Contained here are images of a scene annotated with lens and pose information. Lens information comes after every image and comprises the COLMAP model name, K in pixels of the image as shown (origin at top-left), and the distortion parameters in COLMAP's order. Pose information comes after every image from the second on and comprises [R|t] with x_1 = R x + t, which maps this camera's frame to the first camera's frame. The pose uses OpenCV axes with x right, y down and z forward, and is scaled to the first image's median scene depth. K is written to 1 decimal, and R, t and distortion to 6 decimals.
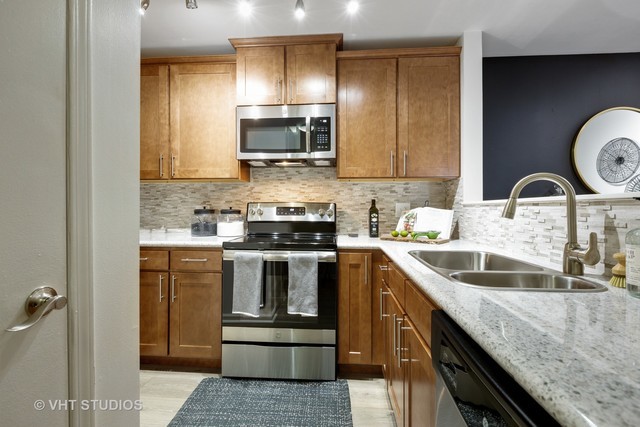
lens RADIAL K [[297.7, 0, 319.1], [0, 297.7, 209.4], [0, 0, 1]] dist [-0.001245, -0.001243]
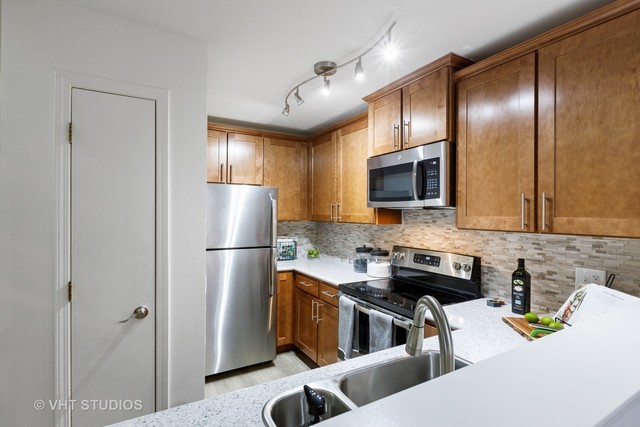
lens RADIAL K [[322.9, 0, 319.2], [0, 322.9, 212.8], [0, 0, 1]] dist [-0.002842, 0.000171]
pose [[0.547989, 0.006004, -0.836464, 0.576204], [-0.007089, 0.999972, 0.002534, -0.144806], [0.836456, 0.004541, 0.548016, 0.205625]]
